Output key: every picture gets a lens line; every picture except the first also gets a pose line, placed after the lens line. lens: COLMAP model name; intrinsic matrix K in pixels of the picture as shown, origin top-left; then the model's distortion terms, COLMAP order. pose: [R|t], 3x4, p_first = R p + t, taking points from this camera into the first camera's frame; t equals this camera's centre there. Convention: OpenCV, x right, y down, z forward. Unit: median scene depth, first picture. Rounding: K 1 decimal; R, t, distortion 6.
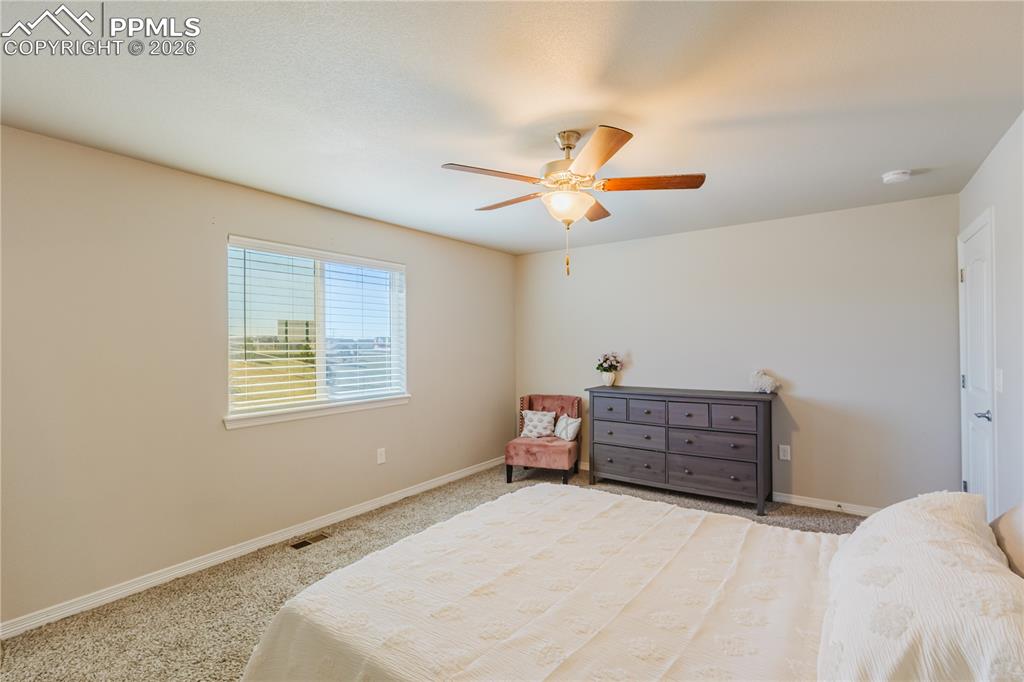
lens RADIAL K [[470.5, 0, 506.3], [0, 470.5, 346.4], [0, 0, 1]] dist [0.008168, -0.000056]
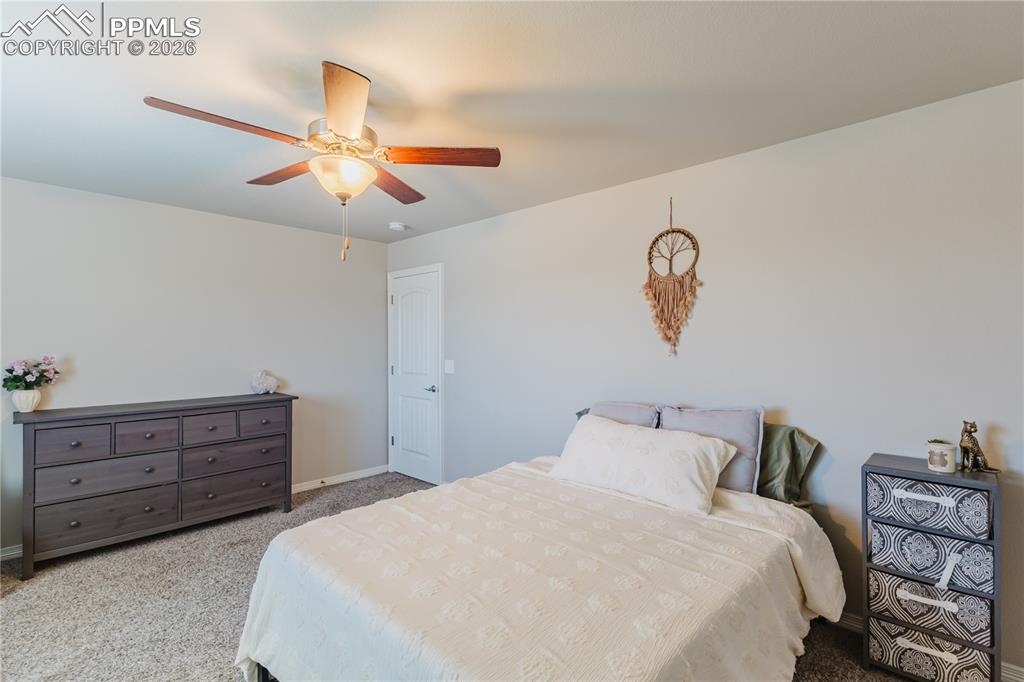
lens RADIAL K [[470.5, 0, 516.6], [0, 470.5, 347.1], [0, 0, 1]] dist [0.008168, -0.000056]
pose [[0.117298, 0.001485, 0.993096, -0.387333], [0.004521, 0.999988, -0.002029, 0.004076], [-0.993087, 0.004727, 0.117289, 0.355326]]
